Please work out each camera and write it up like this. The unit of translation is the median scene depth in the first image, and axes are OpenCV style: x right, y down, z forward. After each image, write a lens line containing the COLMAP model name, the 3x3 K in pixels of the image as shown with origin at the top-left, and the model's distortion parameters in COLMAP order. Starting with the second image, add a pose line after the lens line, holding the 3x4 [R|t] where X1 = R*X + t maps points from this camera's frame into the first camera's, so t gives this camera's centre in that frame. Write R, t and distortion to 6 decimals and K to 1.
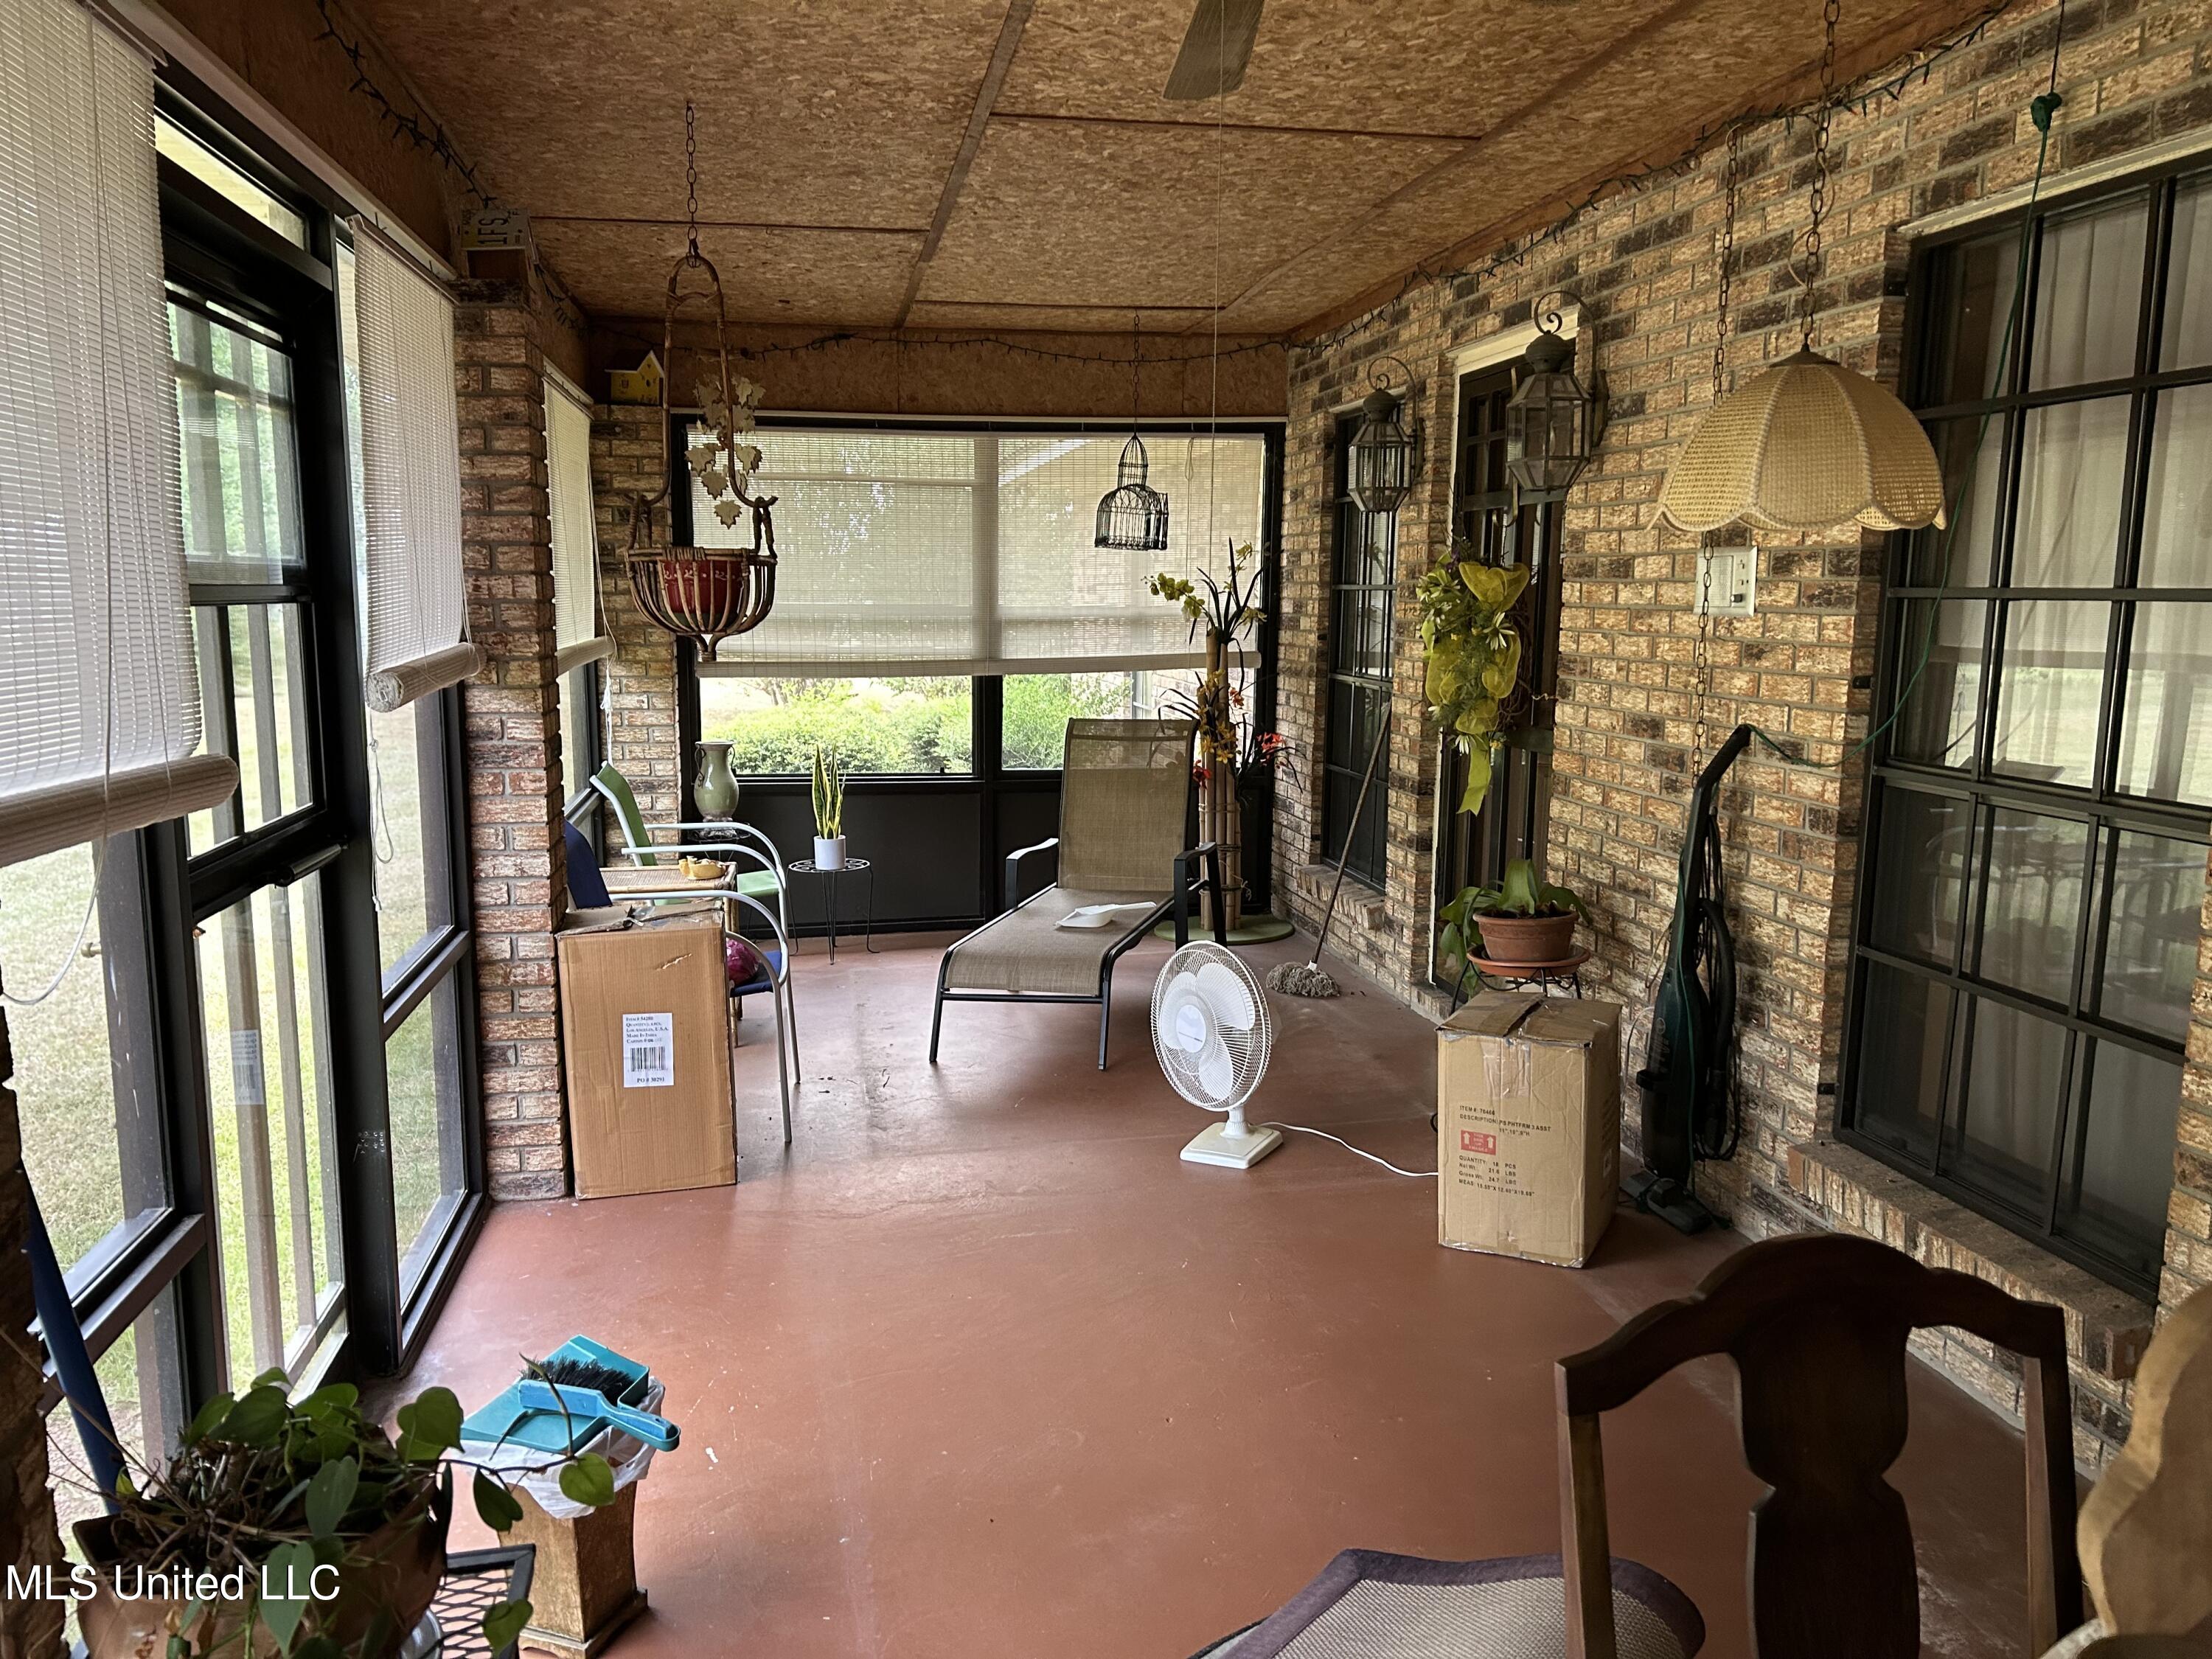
lens RADIAL K [[1674.0, 0, 1106.5], [0, 1674.0, 835.4], [0, 0, 1]] dist [0.051778, -0.056370]
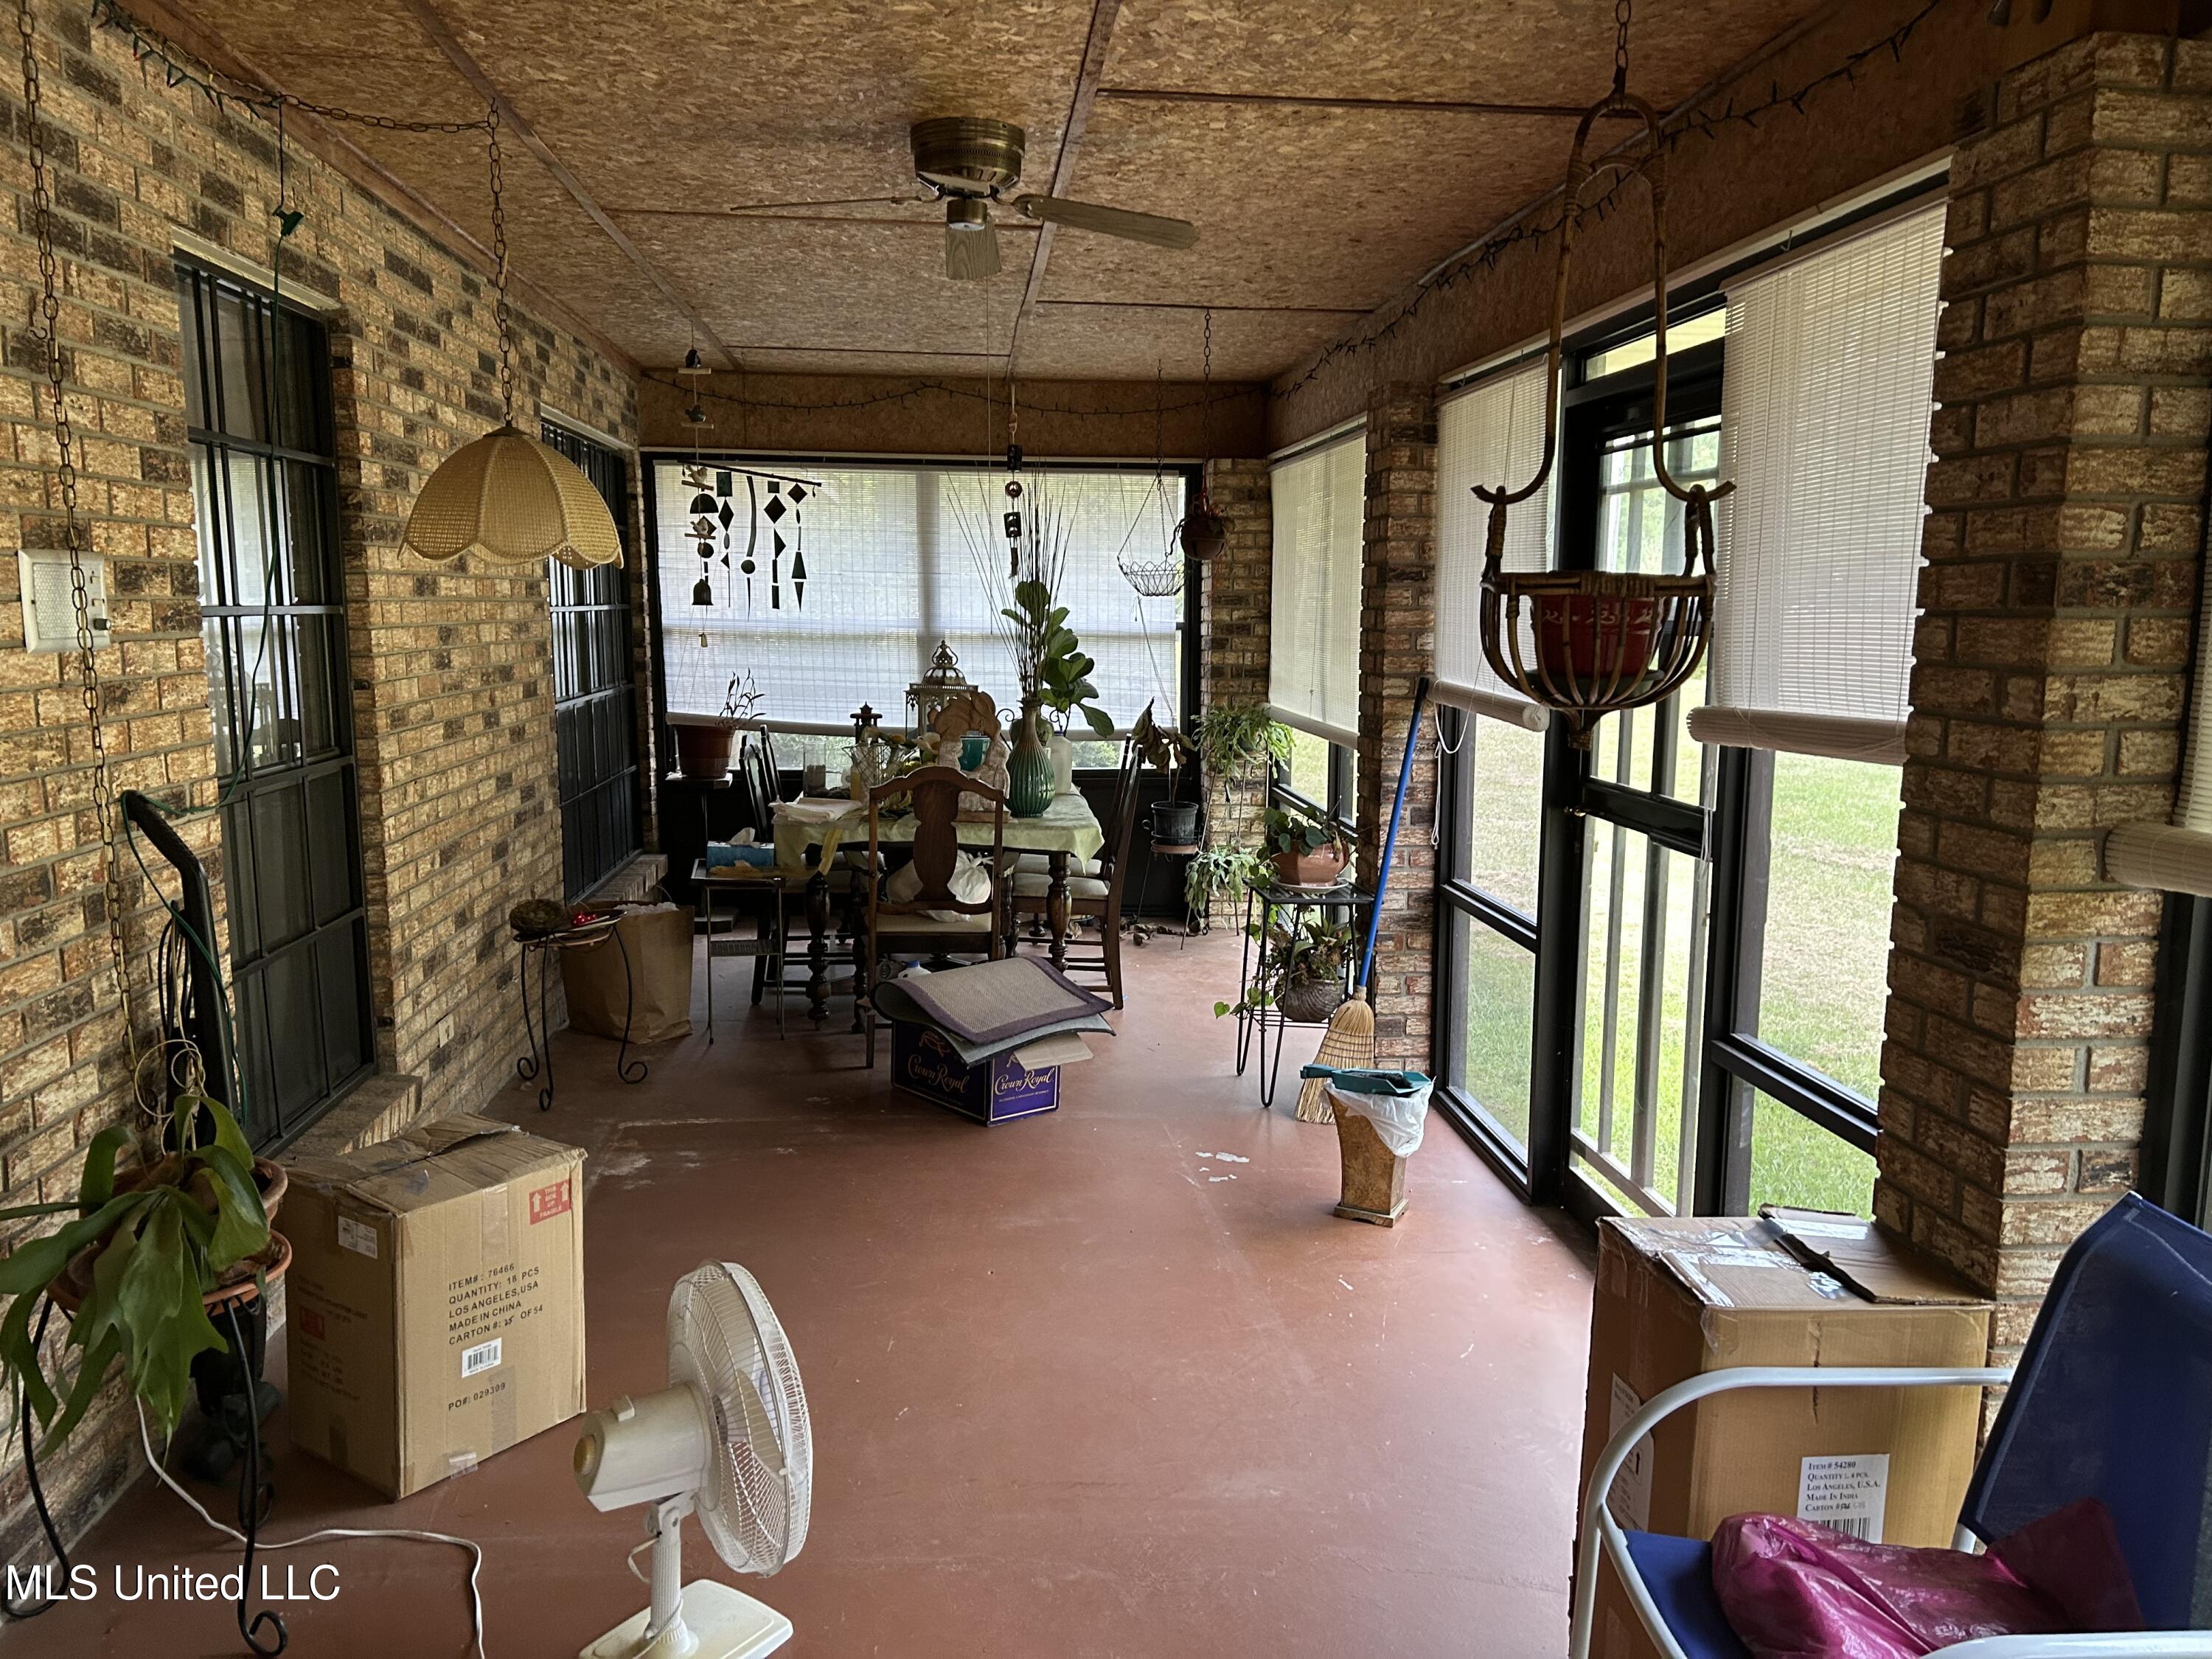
lens RADIAL K [[1674.0, 0, 1104.1], [0, 1674.0, 837.2], [0, 0, 1]] dist [0.051778, -0.056370]
pose [[-0.996003, -0.027687, 0.084922, -0.121516], [-0.002350, 0.958539, 0.284953, -0.272151], [-0.089290, 0.283614, -0.954772, 1.752649]]
